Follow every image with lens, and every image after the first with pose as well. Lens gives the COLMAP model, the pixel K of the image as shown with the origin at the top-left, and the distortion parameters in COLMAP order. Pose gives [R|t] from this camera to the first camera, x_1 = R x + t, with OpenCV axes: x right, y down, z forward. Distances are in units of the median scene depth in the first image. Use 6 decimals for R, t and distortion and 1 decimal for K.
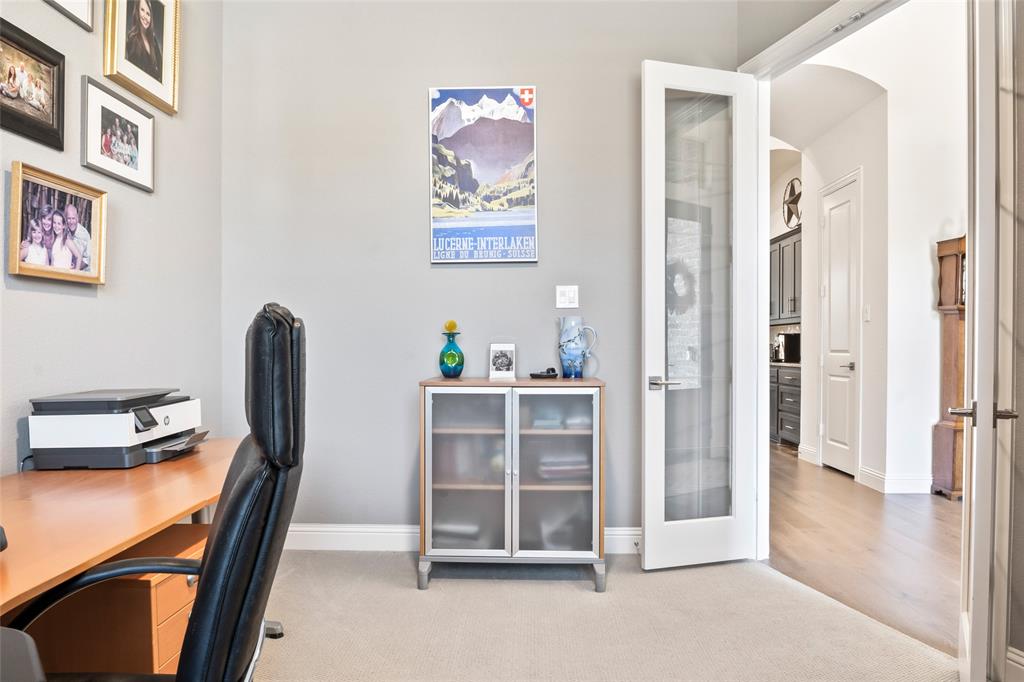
lens RADIAL K [[665.1, 0, 513.0], [0, 665.1, 341.3], [0, 0, 1]] dist [-0.002065, -0.000178]
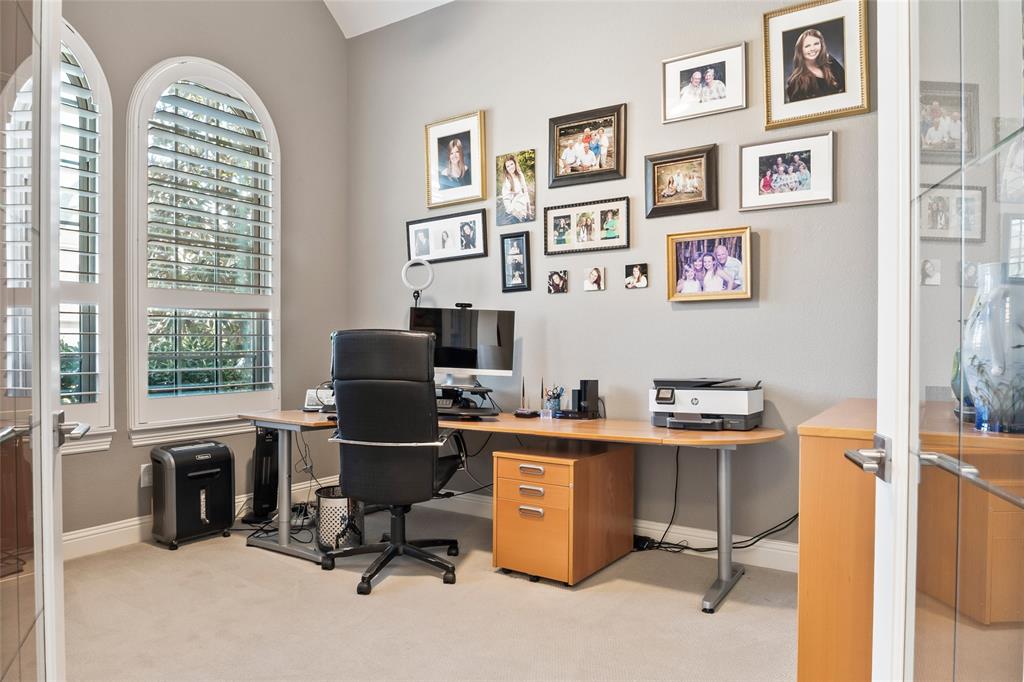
lens RADIAL K [[665.1, 0, 513.7], [0, 665.1, 345.6], [0, 0, 1]] dist [-0.002065, -0.000178]
pose [[-0.523269, -0.011587, -0.852089, 0.746620], [-0.002710, 0.999925, -0.011933, 0.025133], [0.852163, -0.003935, -0.523261, 1.326067]]
